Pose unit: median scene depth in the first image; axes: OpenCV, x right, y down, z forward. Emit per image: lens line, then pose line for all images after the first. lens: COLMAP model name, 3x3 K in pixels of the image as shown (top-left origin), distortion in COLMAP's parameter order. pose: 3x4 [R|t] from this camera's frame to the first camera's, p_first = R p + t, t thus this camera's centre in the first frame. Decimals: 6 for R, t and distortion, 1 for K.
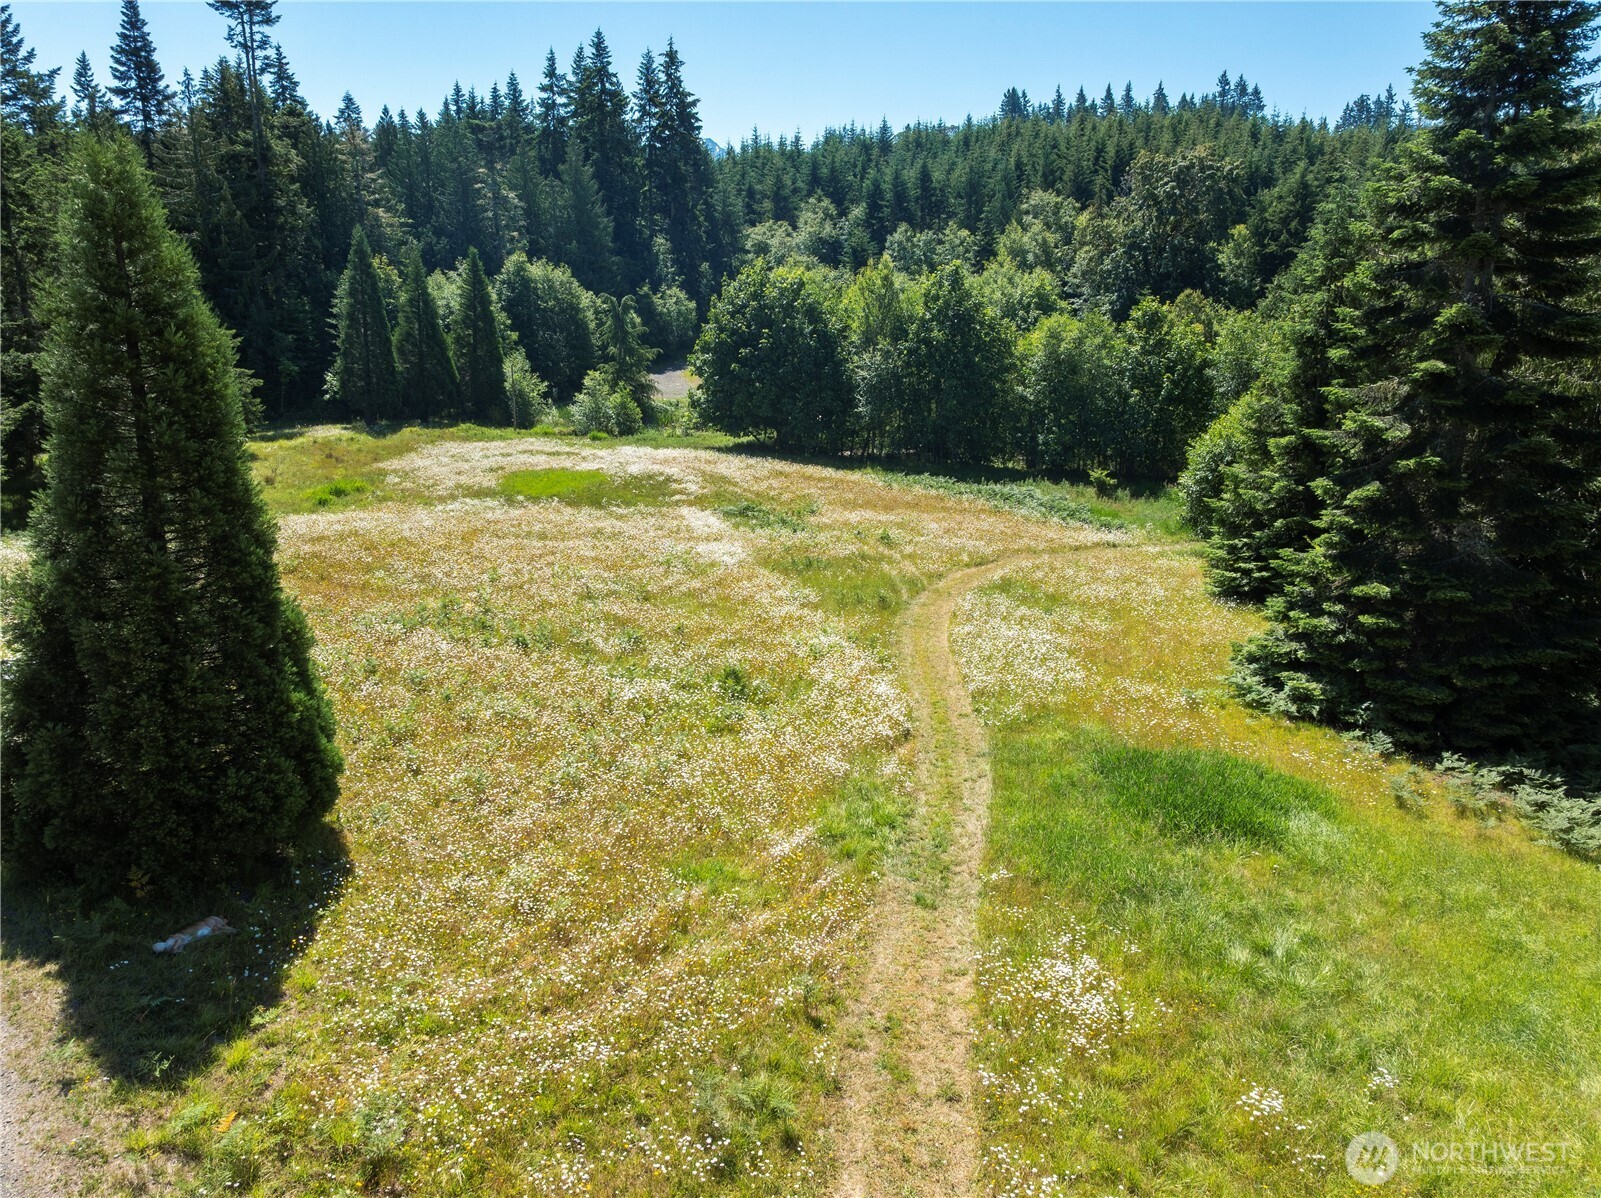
lens RADIAL K [[1123.1, 0, 803.2], [0, 1123.1, 595.1], [0, 0, 1]] dist [-0.053584, 0.023151]
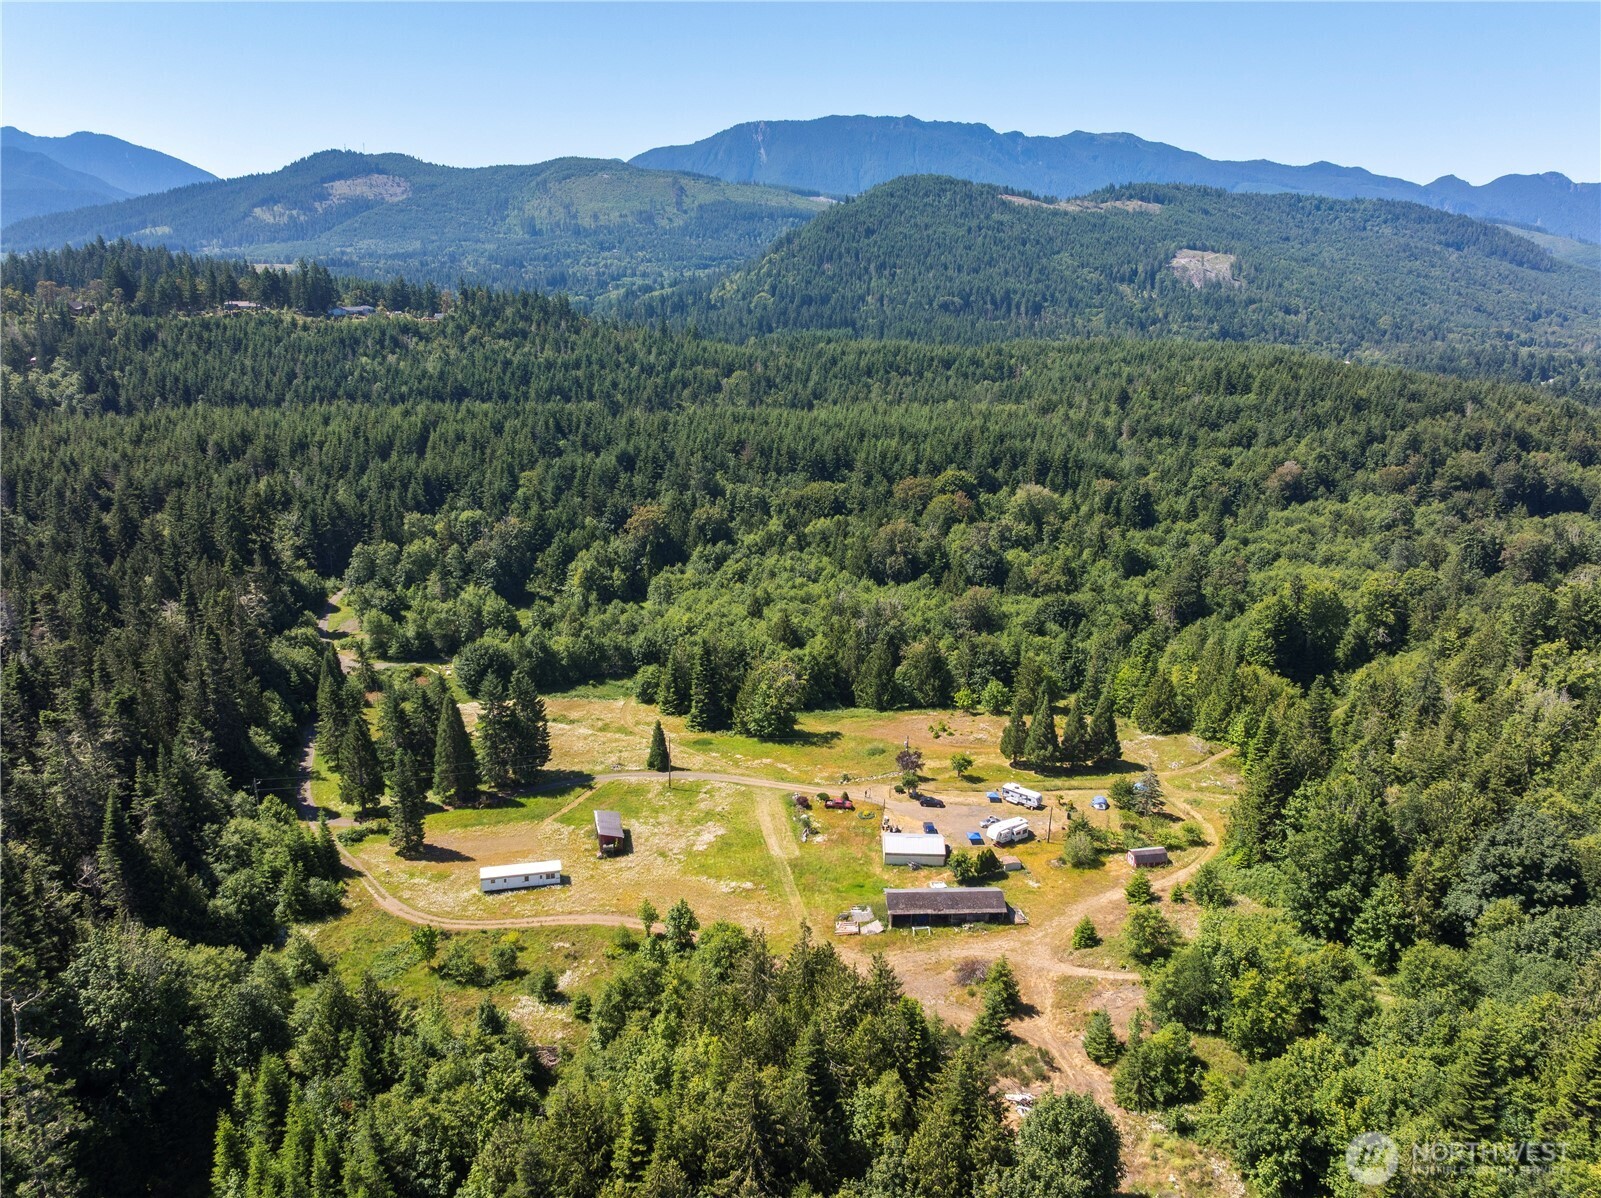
lens RADIAL K [[1123.1, 0, 803.0], [0, 1123.1, 602.4], [0, 0, 1]] dist [-0.053584, 0.023151]
pose [[0.648290, -0.206286, 0.732917, -1.907510], [0.196902, 0.975276, 0.100334, -0.579359], [-0.735493, 0.079267, 0.672879, -2.023707]]
